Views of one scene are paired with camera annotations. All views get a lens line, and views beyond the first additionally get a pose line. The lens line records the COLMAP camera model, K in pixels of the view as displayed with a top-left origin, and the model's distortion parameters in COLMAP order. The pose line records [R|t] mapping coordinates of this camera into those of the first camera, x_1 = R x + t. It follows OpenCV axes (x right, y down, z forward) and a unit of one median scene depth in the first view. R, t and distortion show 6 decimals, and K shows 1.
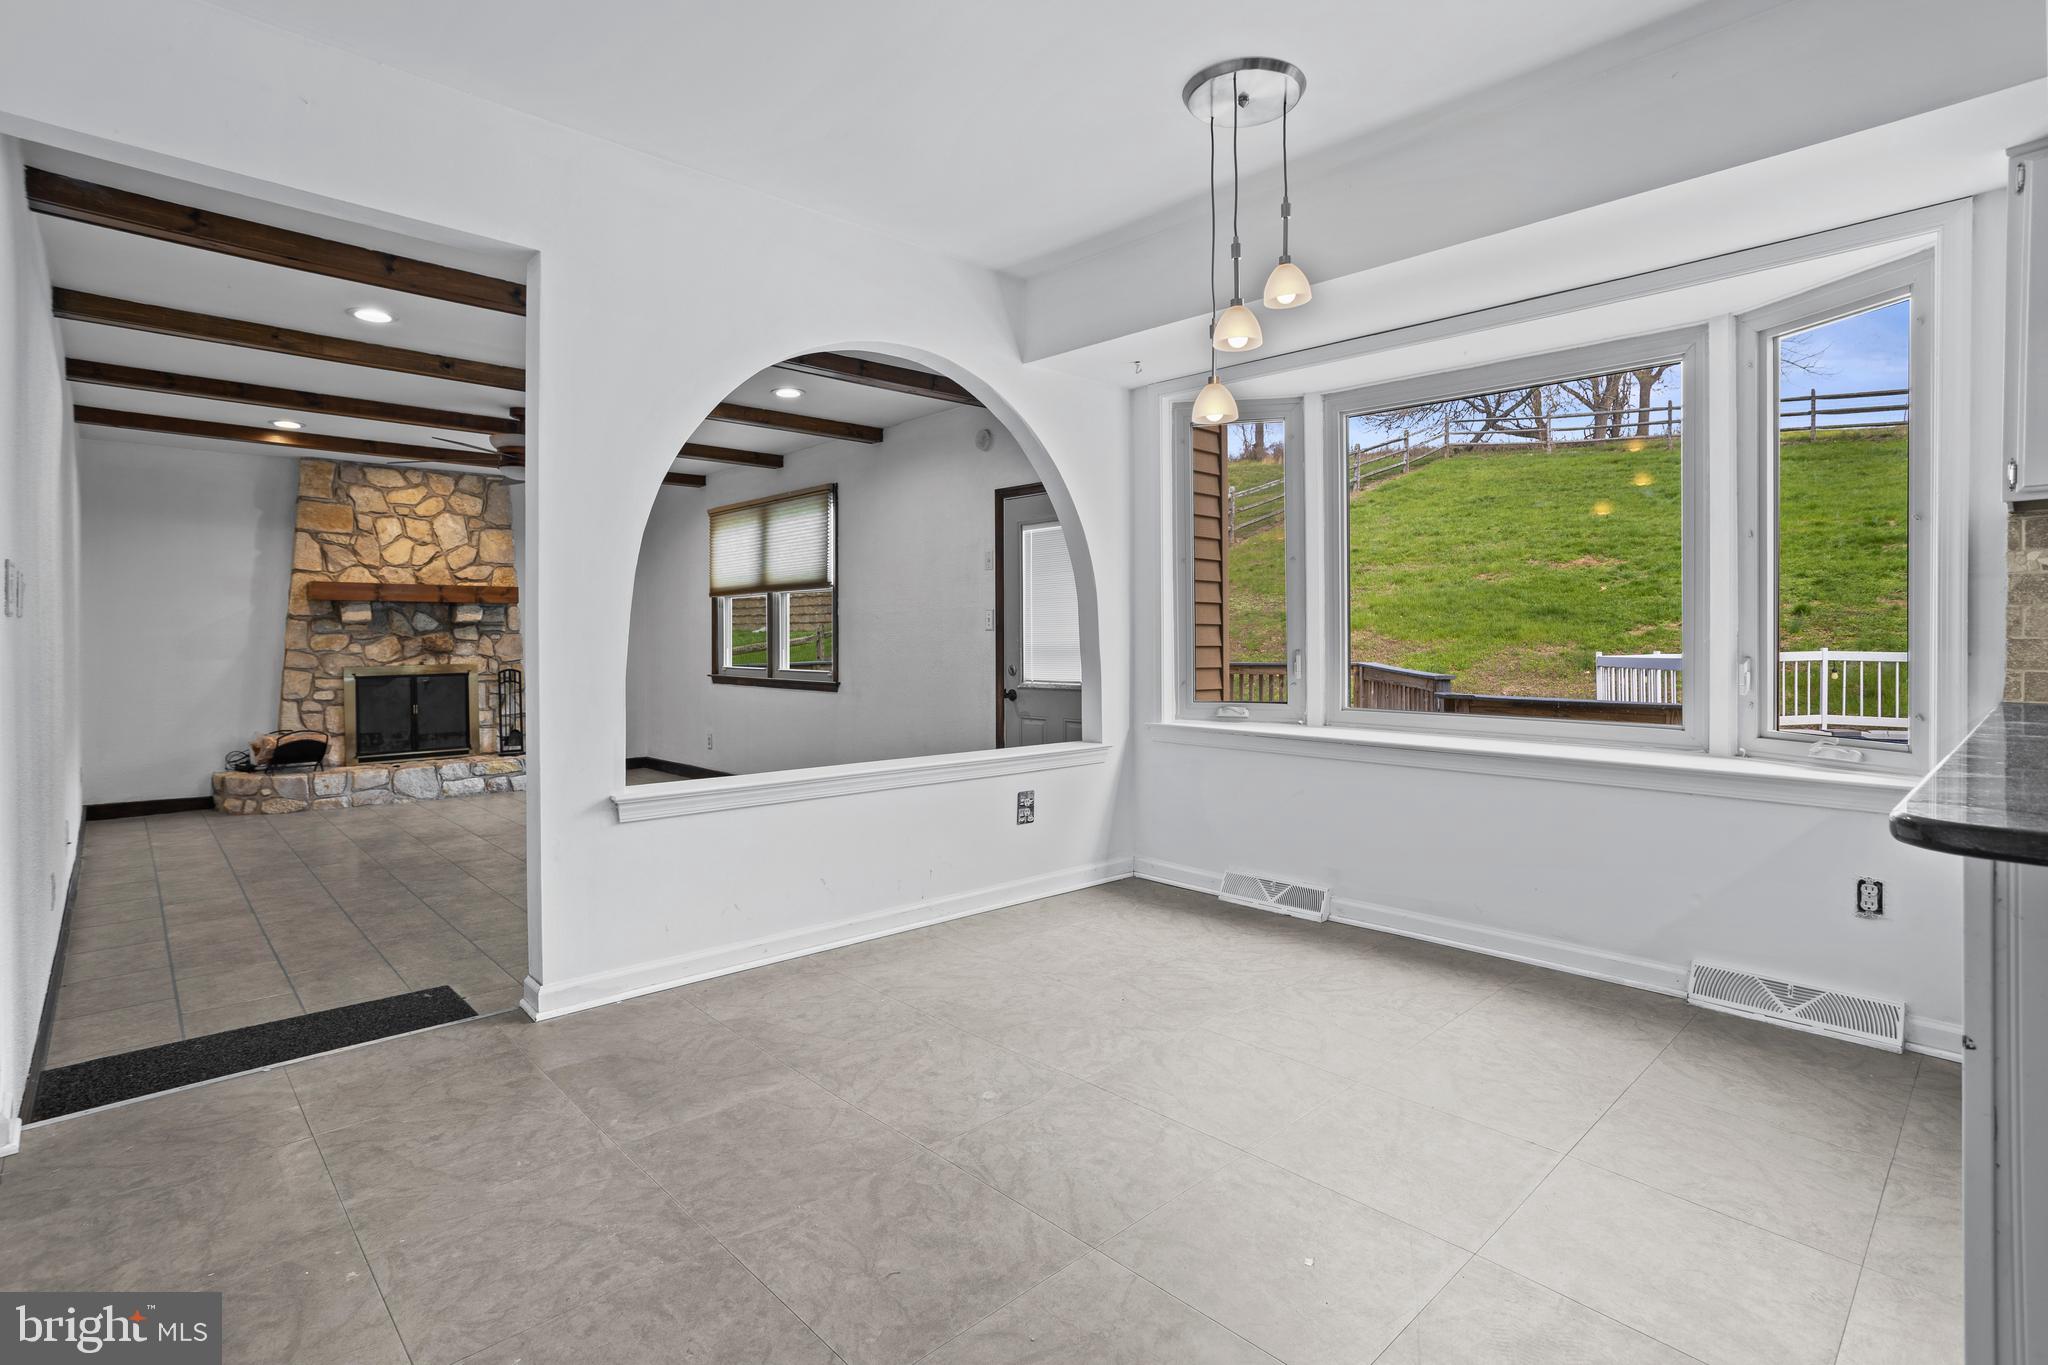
lens RADIAL K [[993.6, 0, 1012.8], [0, 993.6, 657.0], [0, 0, 1]] dist [-0.057686, 0.032458]
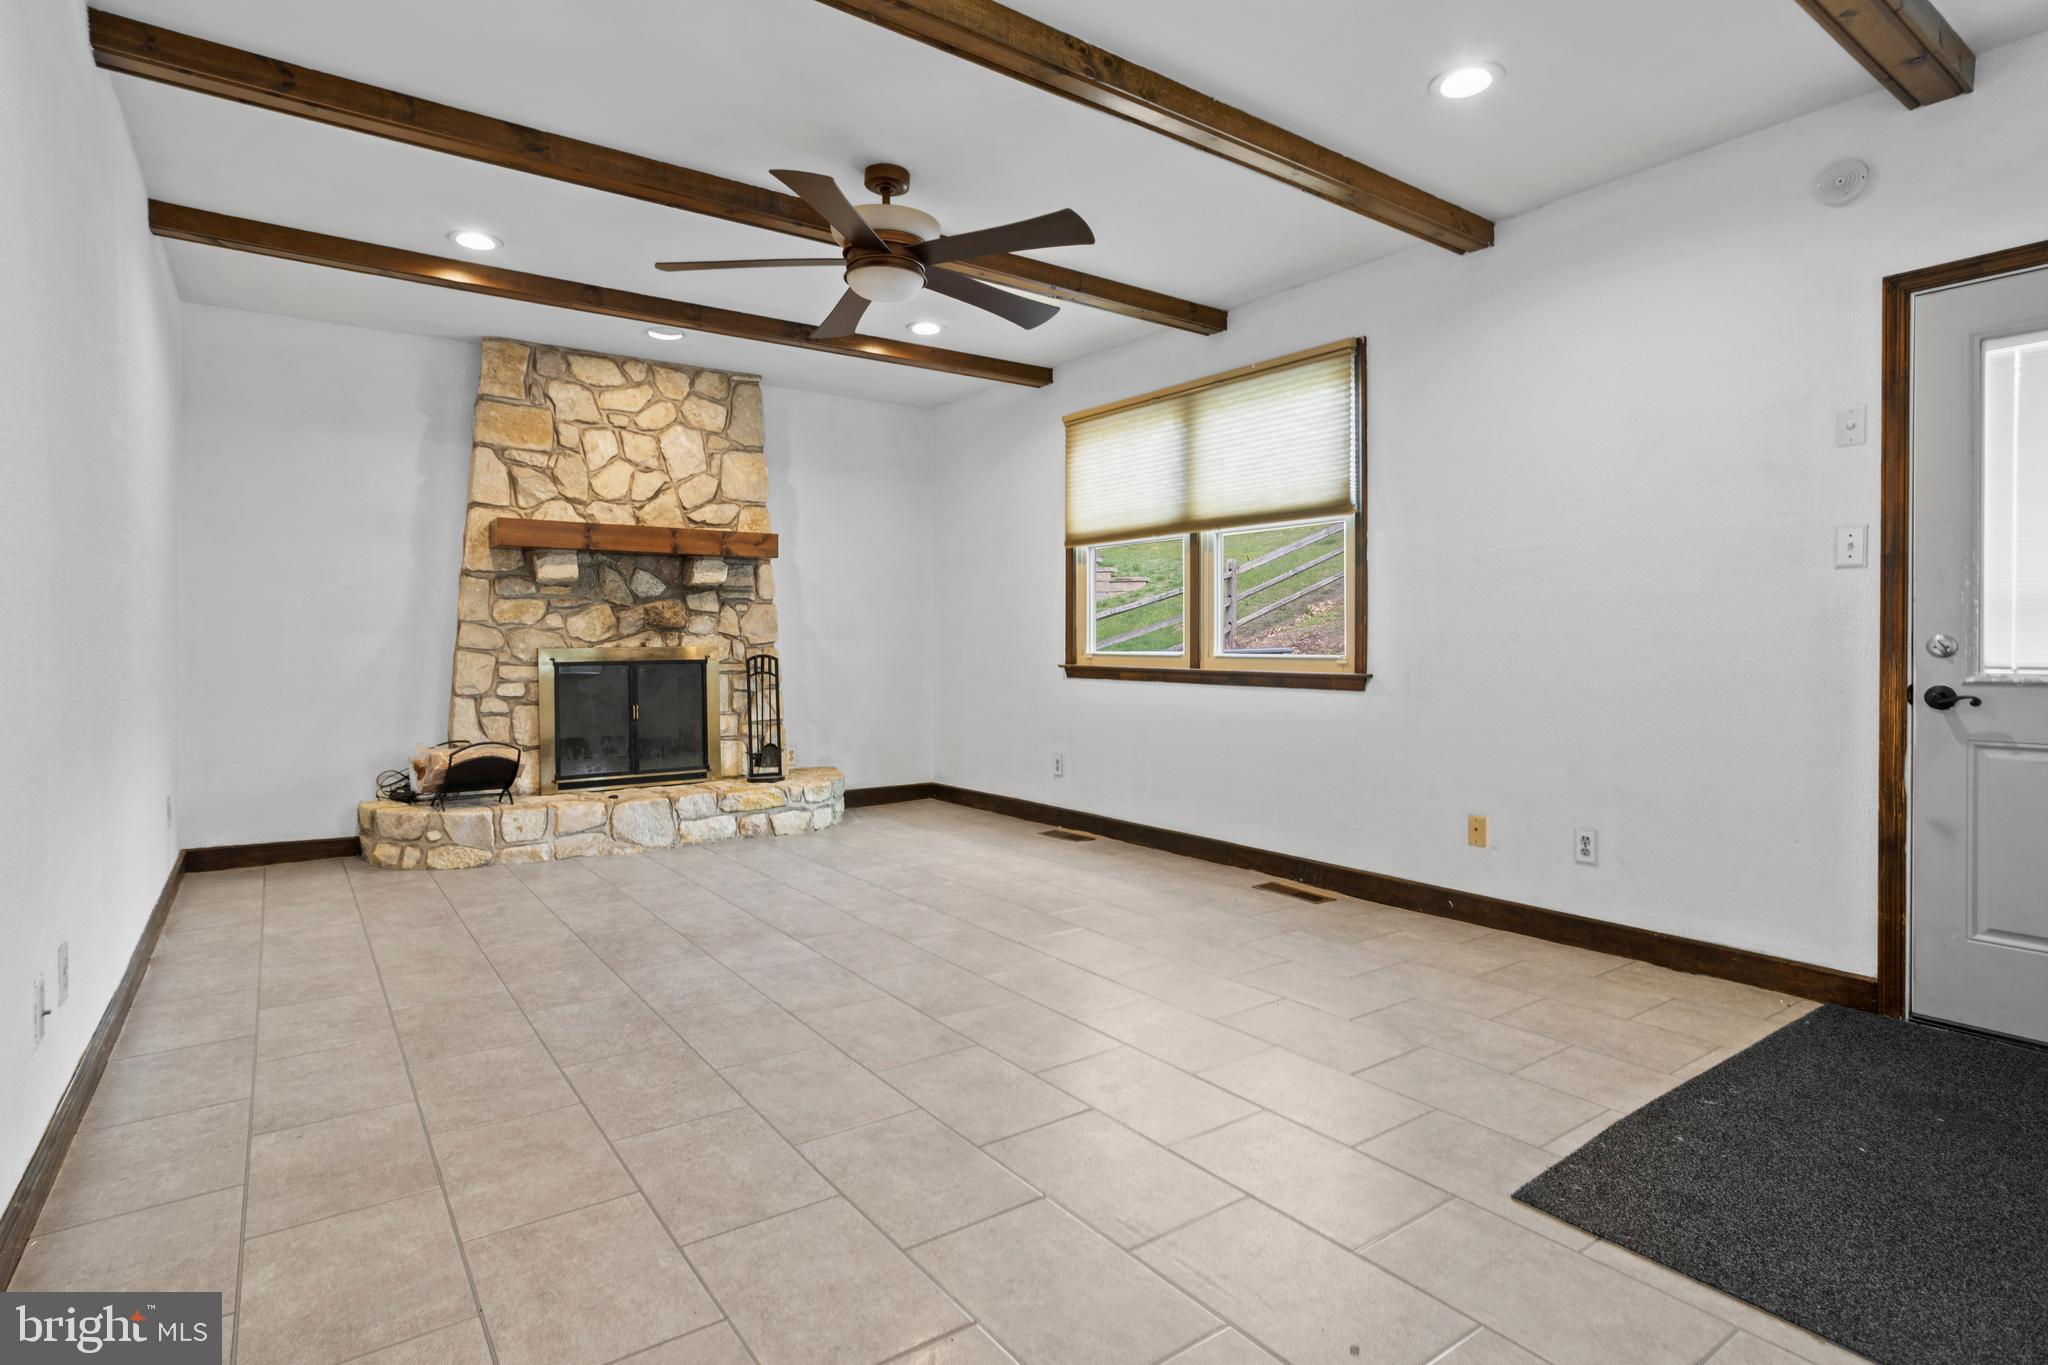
lens RADIAL K [[1022.7, 0, 1023.8], [0, 1022.7, 666.1], [0, 0, 1]] dist [-0.061162, 0.037056]
pose [[0.994497, 0.008112, -0.104453, -0.273338], [-0.007733, 0.999962, 0.004031, 0.017016], [0.104482, -0.003201, 0.994522, 0.331297]]
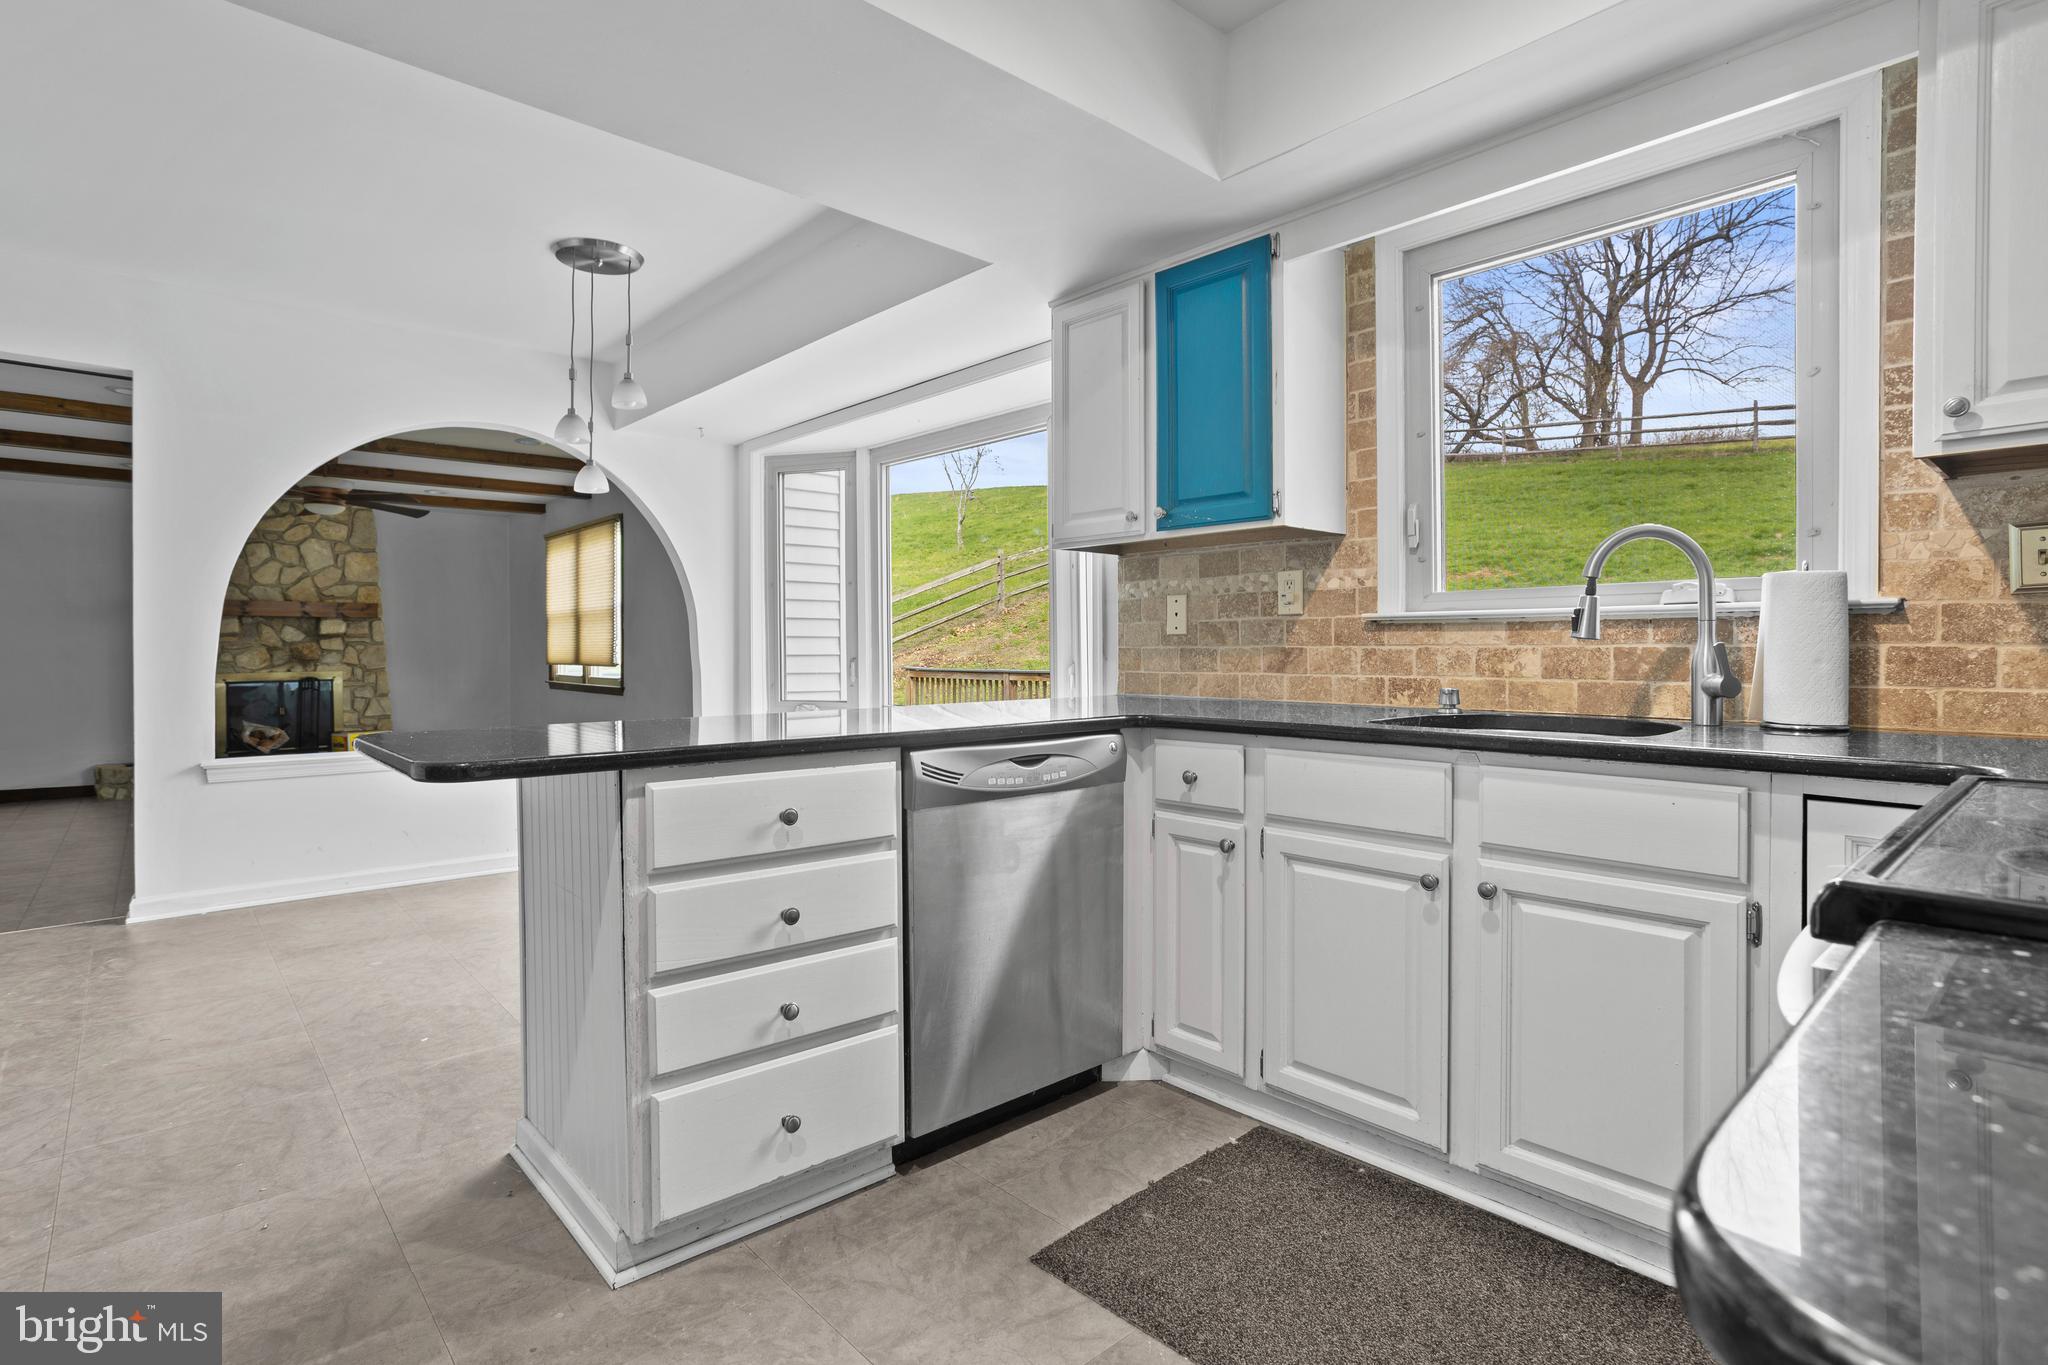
lens RADIAL K [[1003.1, 0, 1005.4], [0, 1003.1, 661.1], [0, 0, 1]] dist [-0.053467, 0.032564]
pose [[0.999508, 0.000532, -0.031346, 0.269105], [-0.000745, 0.999977, -0.006804, 0.002637], [0.031341, 0.006824, 0.999485, -0.120449]]
